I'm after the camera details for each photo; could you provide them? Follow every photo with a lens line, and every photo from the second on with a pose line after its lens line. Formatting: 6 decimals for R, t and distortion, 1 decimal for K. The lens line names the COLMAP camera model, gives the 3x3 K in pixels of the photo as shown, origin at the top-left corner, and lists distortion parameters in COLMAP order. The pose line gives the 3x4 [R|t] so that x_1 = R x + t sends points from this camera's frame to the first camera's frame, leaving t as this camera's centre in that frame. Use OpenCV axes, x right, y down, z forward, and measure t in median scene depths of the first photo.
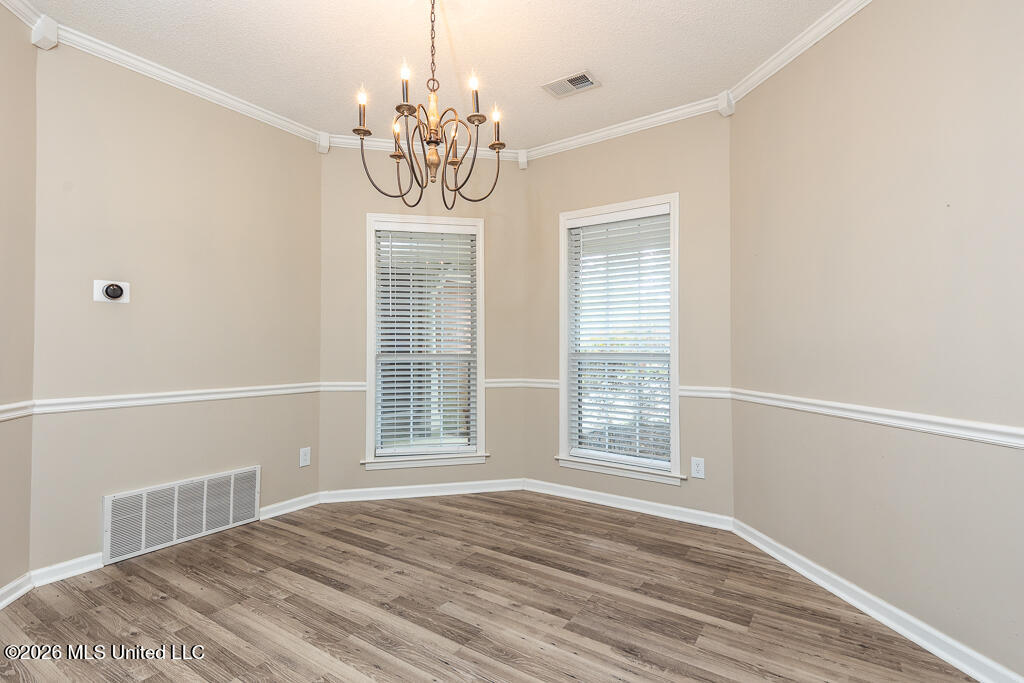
lens RADIAL K [[501.4, 0, 513.8], [0, 501.4, 335.1], [0, 0, 1]] dist [0.055915, -0.020371]
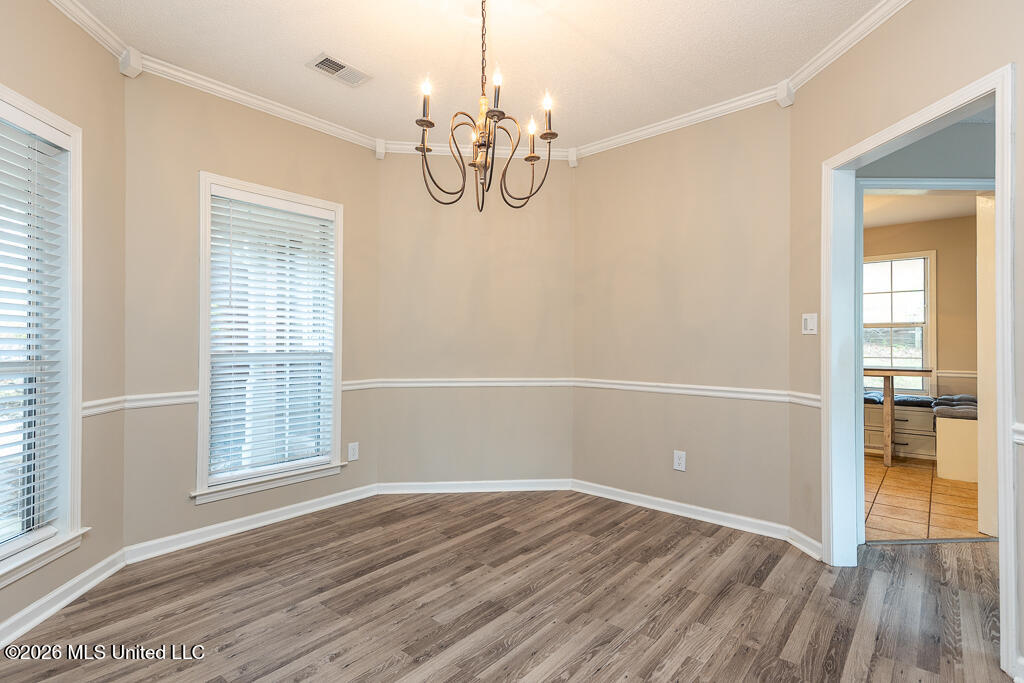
lens RADIAL K [[501.4, 0, 513.8], [0, 501.4, 335.1], [0, 0, 1]] dist [0.055915, -0.020371]
pose [[0.096025, 0.014095, 0.995279, -0.843172], [-0.022713, 0.999670, -0.011966, 0.004258], [-0.995120, -0.021457, 0.096313, 0.606793]]
